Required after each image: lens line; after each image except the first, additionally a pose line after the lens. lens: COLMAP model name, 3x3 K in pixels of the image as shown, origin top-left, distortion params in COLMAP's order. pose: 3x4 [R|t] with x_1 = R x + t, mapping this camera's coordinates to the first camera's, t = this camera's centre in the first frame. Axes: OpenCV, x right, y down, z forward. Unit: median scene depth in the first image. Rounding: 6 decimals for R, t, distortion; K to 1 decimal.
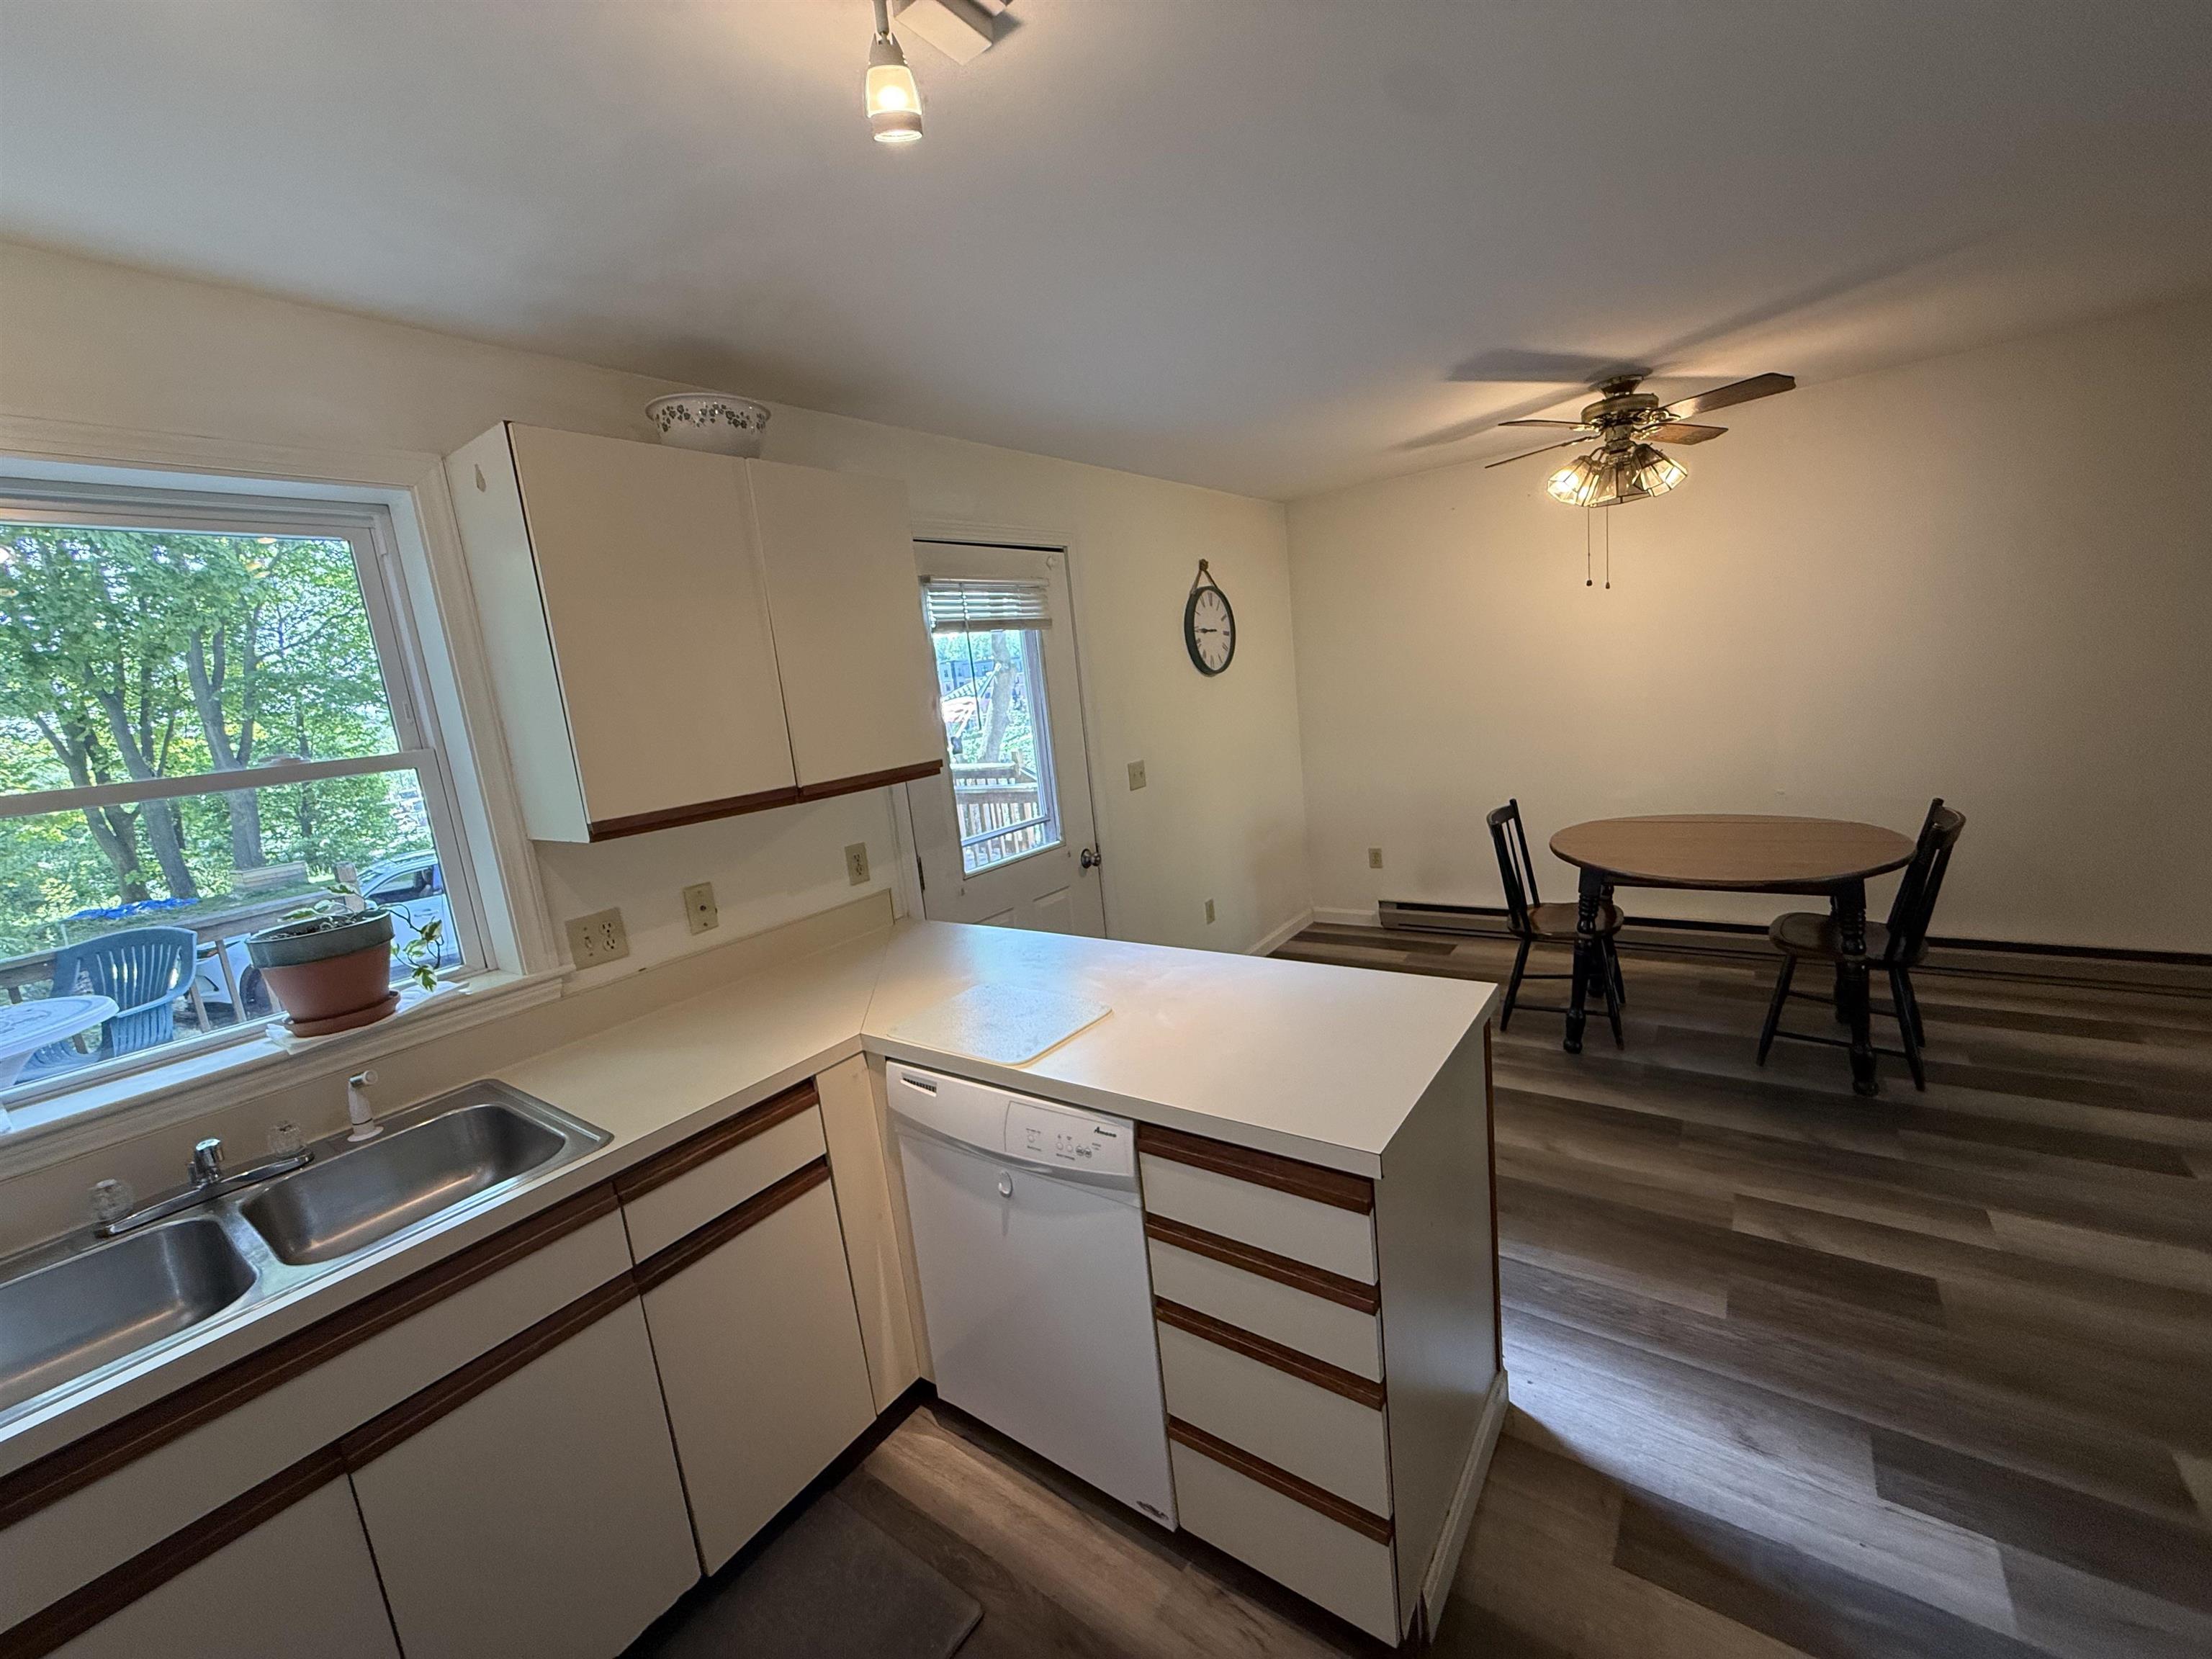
lens RADIAL K [[882.7, 0, 1102.8], [0, 882.7, 829.8], [0, 0, 1]] dist [0.000782, 0.001106]
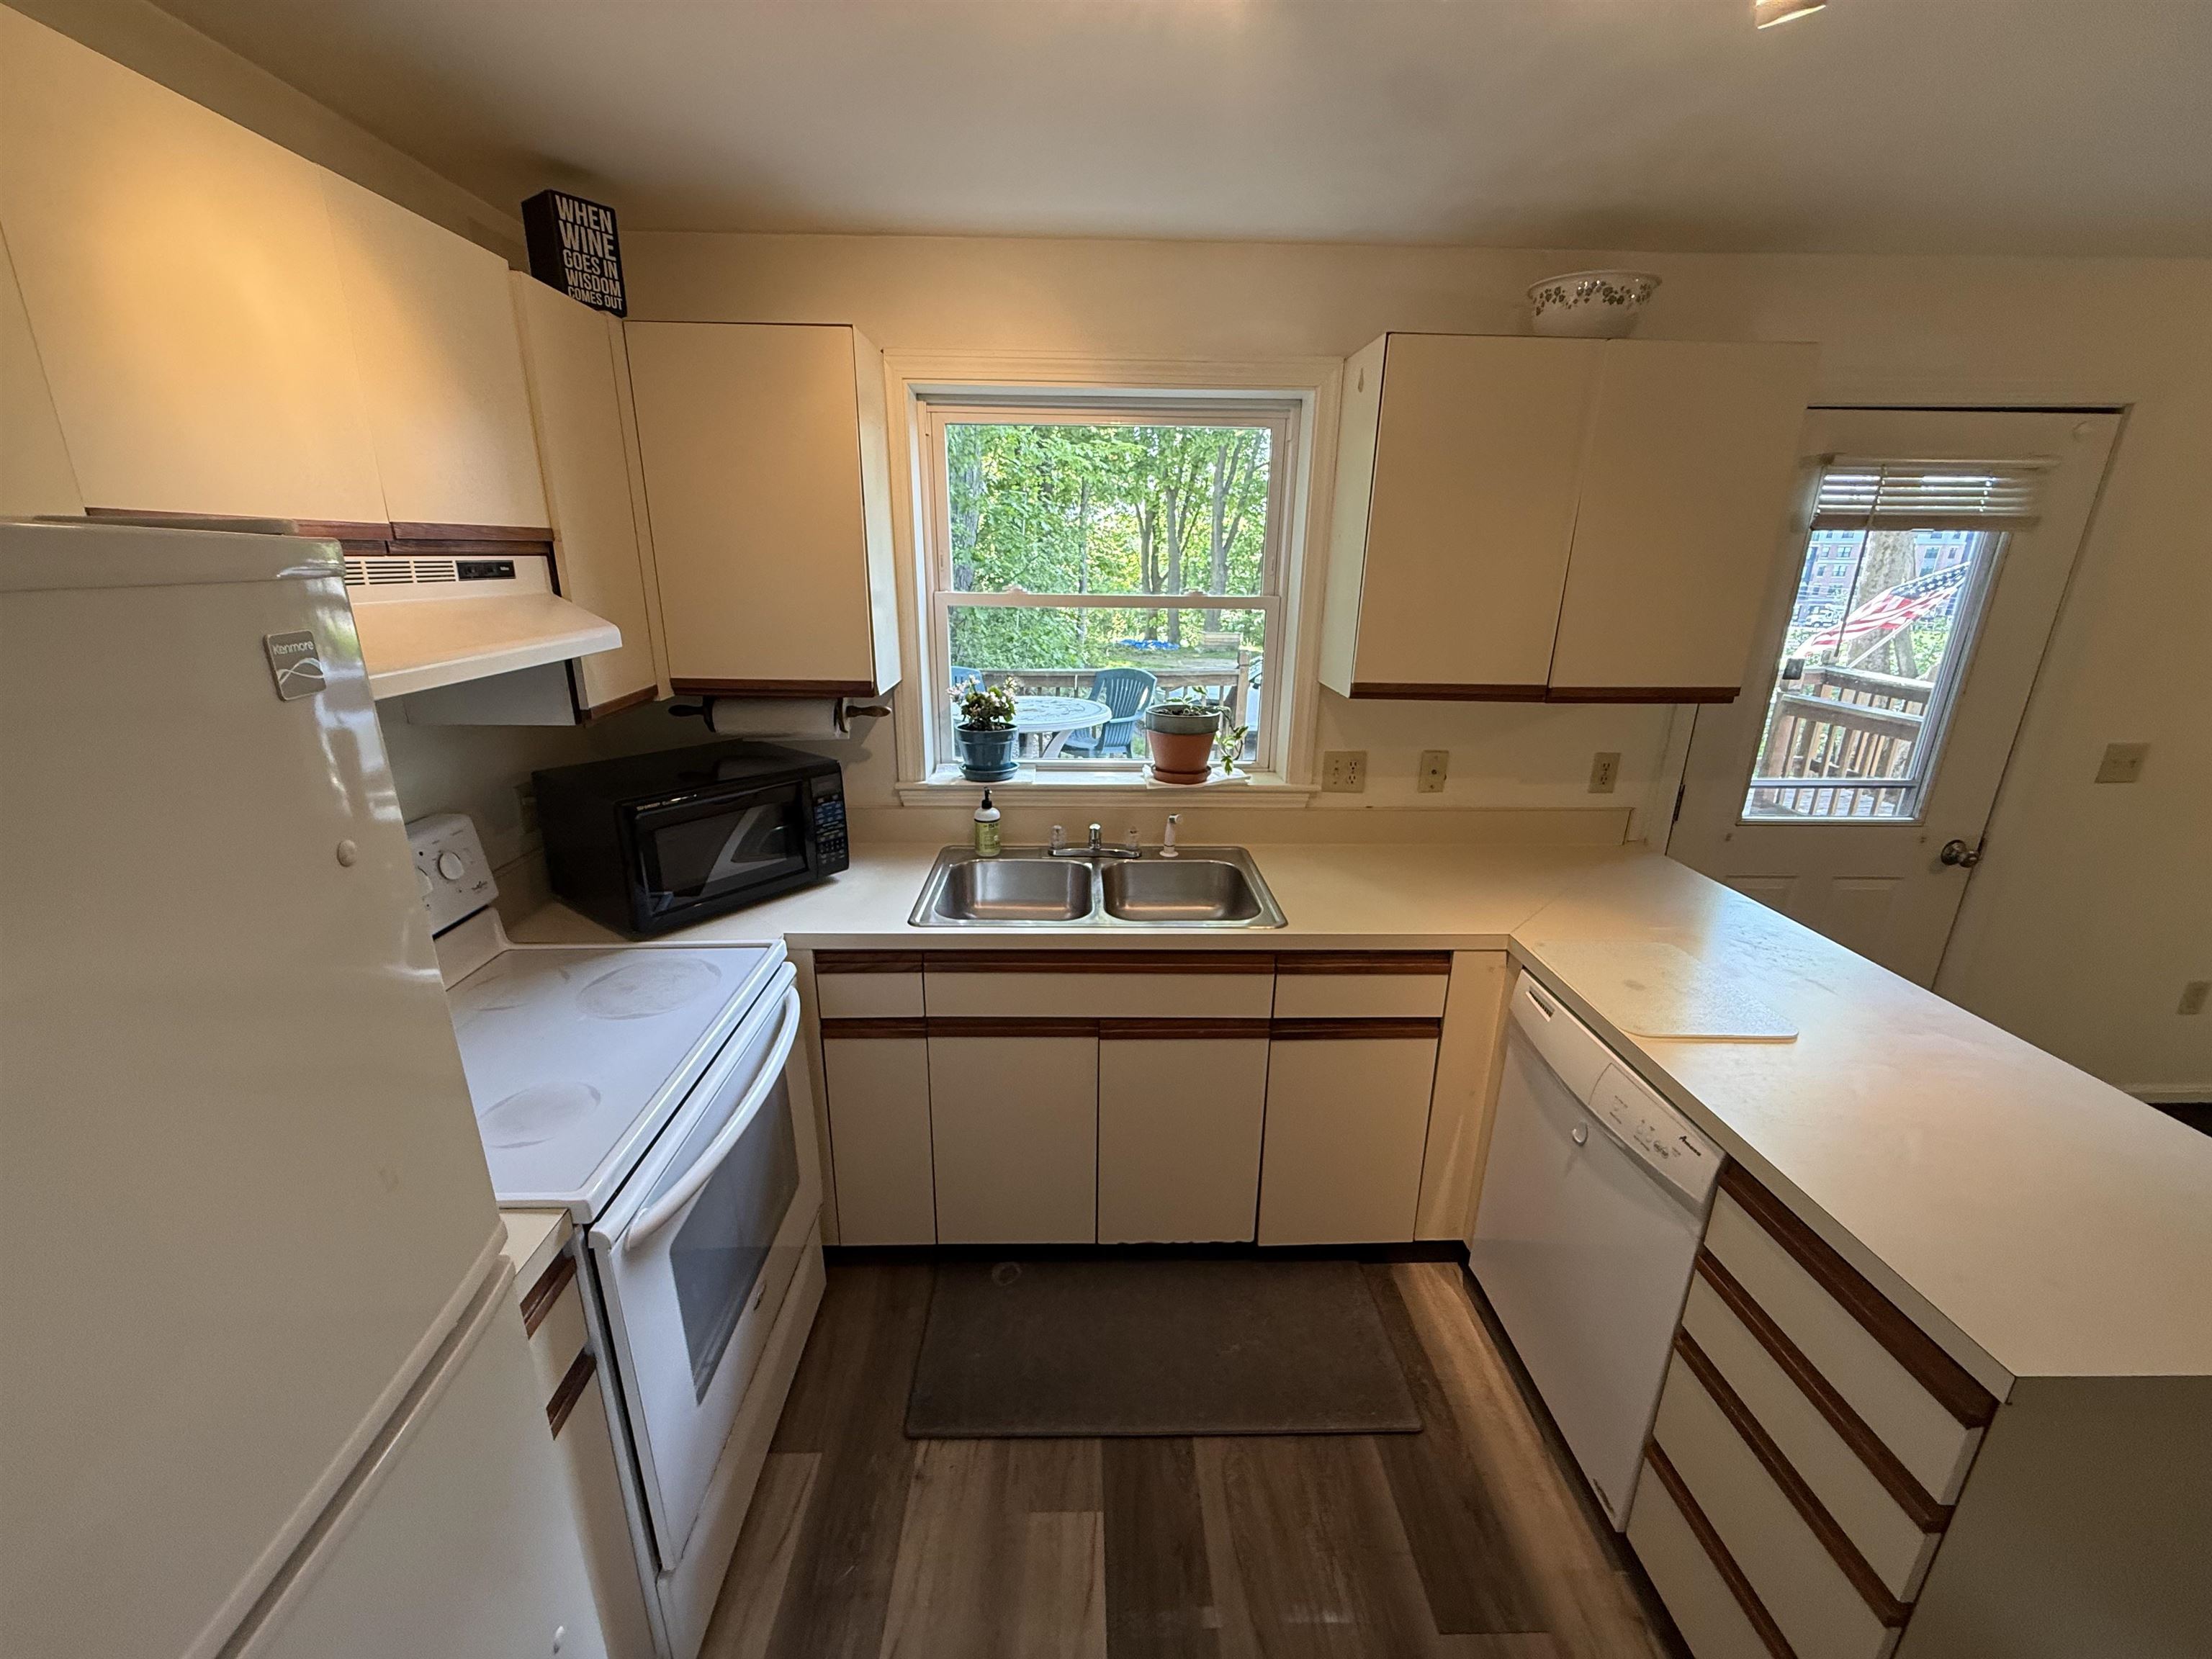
lens RADIAL K [[882.7, 0, 1097.9], [0, 882.7, 829.4], [0, 0, 1]] dist [0.000782, 0.001106]
pose [[0.603486, 0.345511, -0.718628, 0.137094], [-0.210468, 0.938305, 0.274385, -0.069835], [0.769095, -0.014339, 0.638973, -0.048173]]
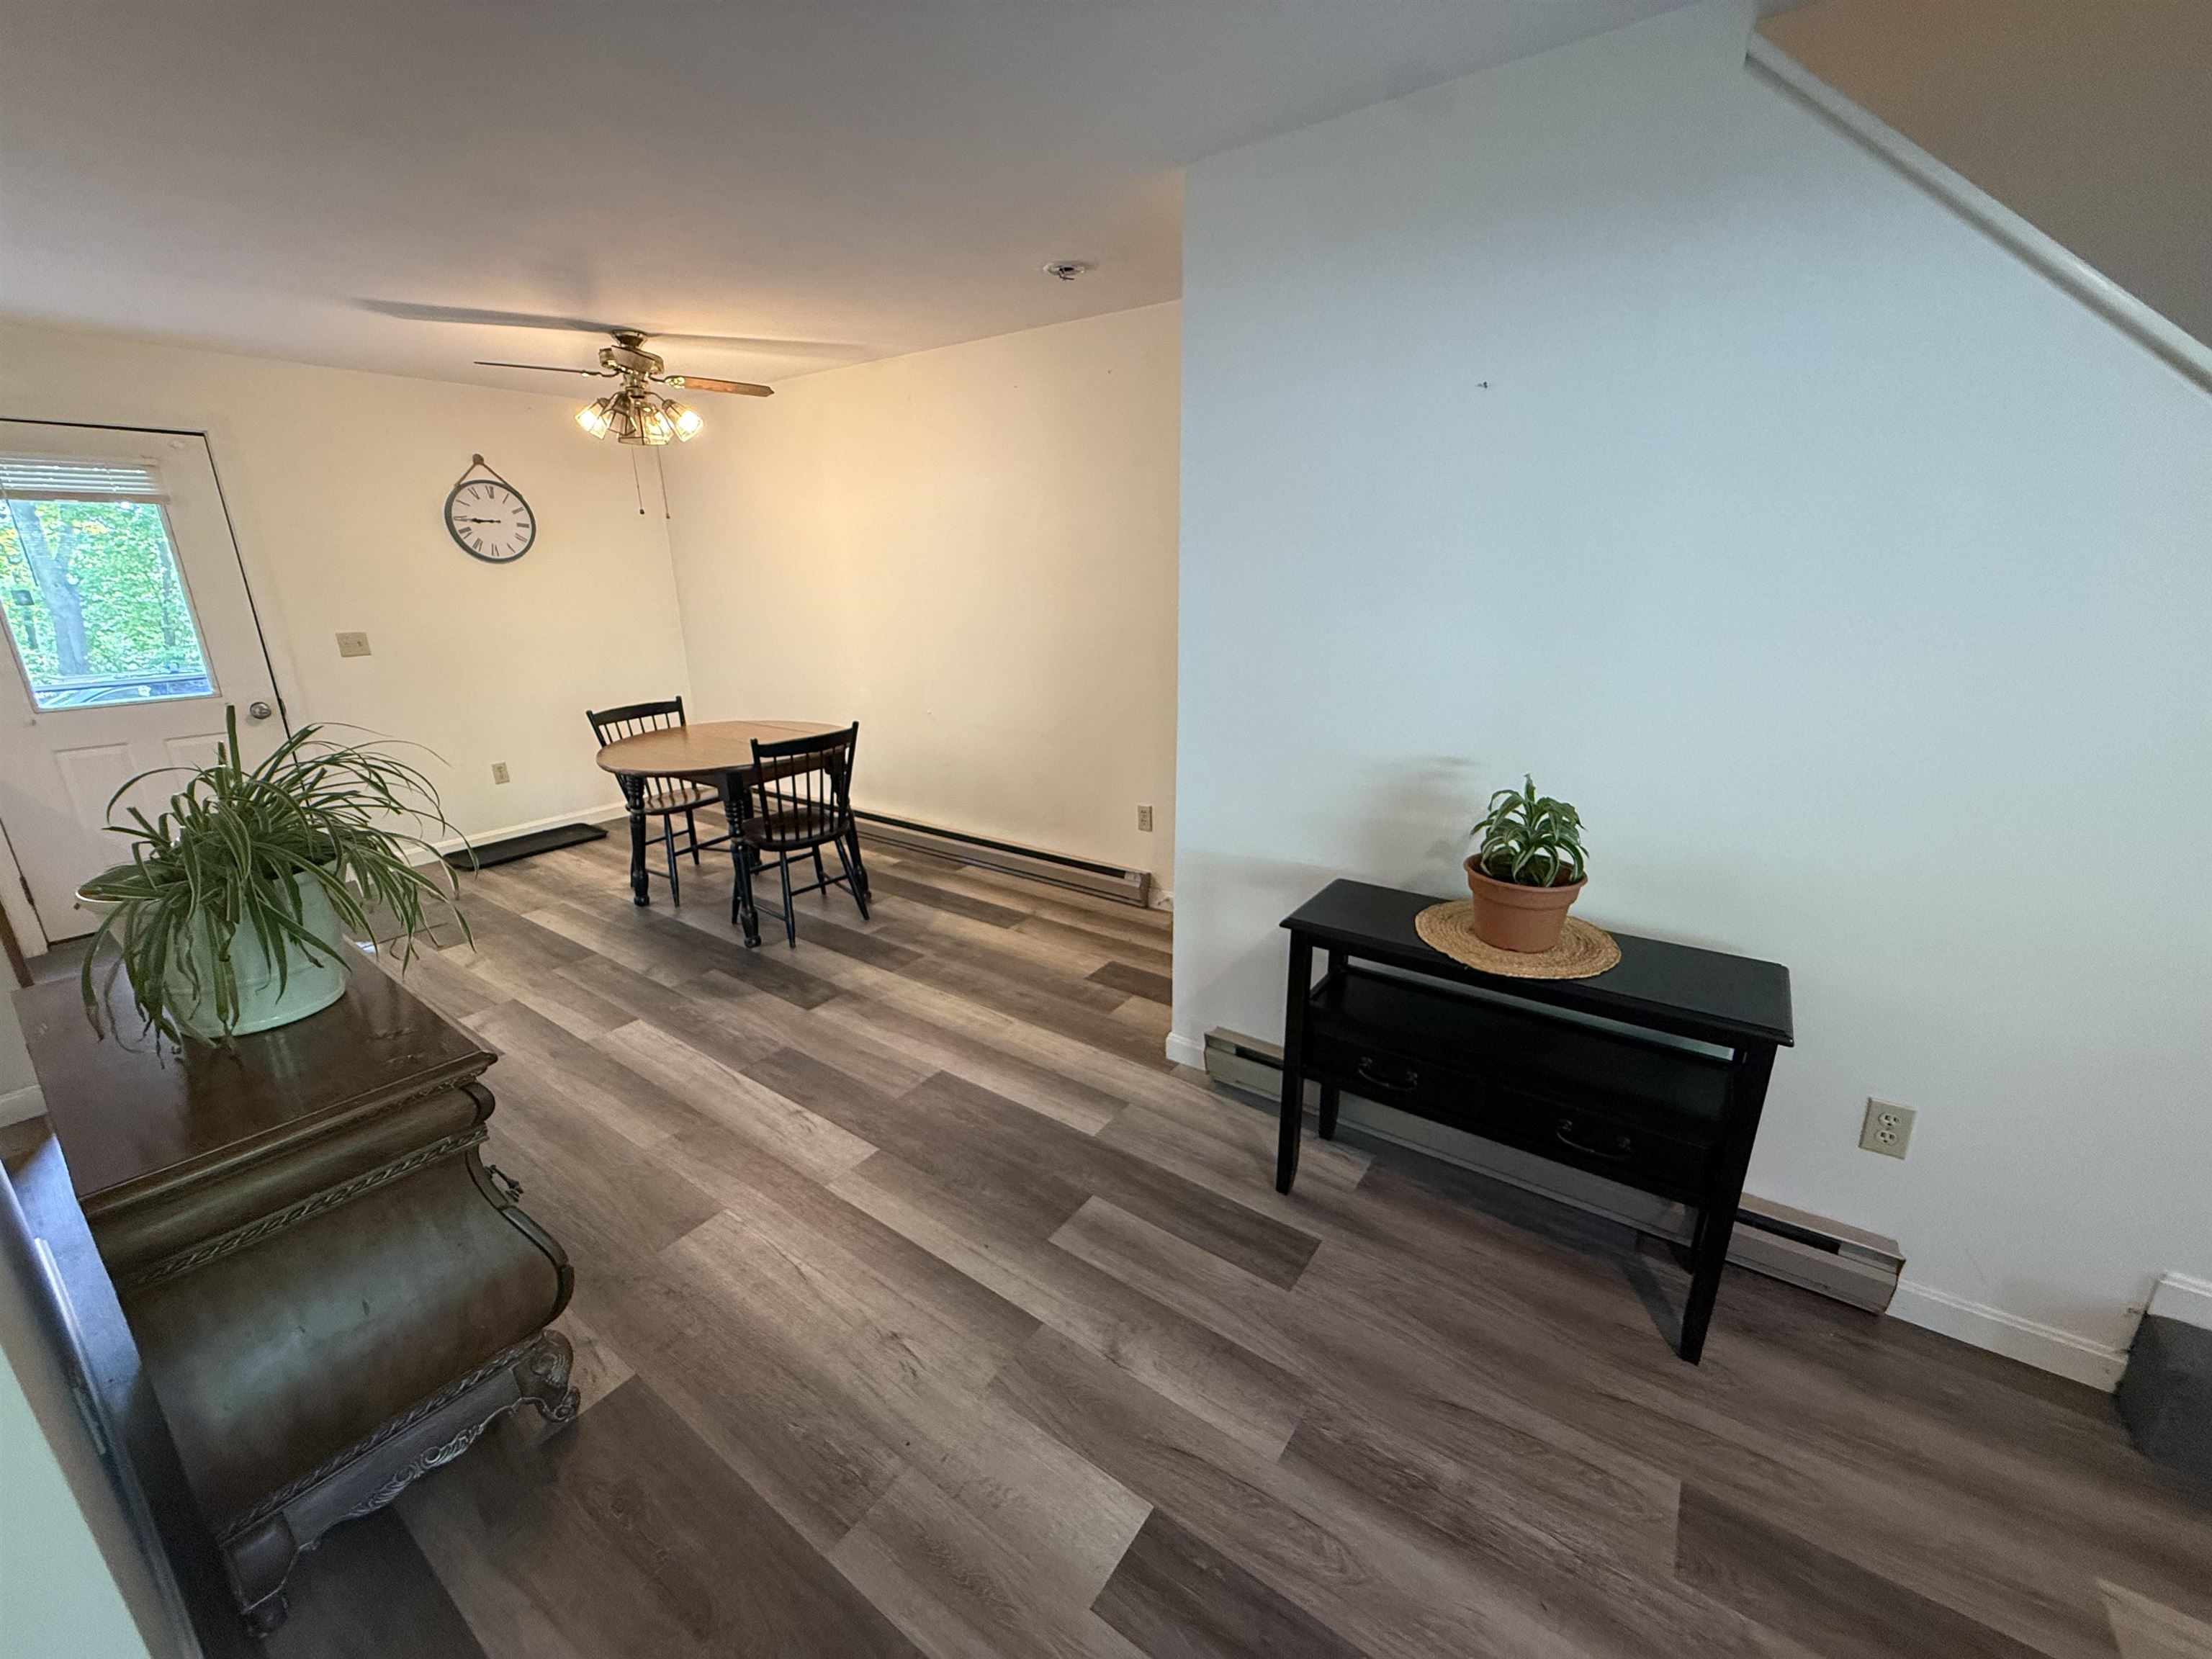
lens RADIAL K [[882.7, 0, 1101.0], [0, 882.7, 838.5], [0, 0, 1]] dist [0.000782, 0.001106]
pose [[0.995291, 0.088536, 0.039467, 1.944322], [-0.092857, 0.987663, 0.126094, -0.094704], [-0.027816, -0.129165, 0.991233, -0.388524]]
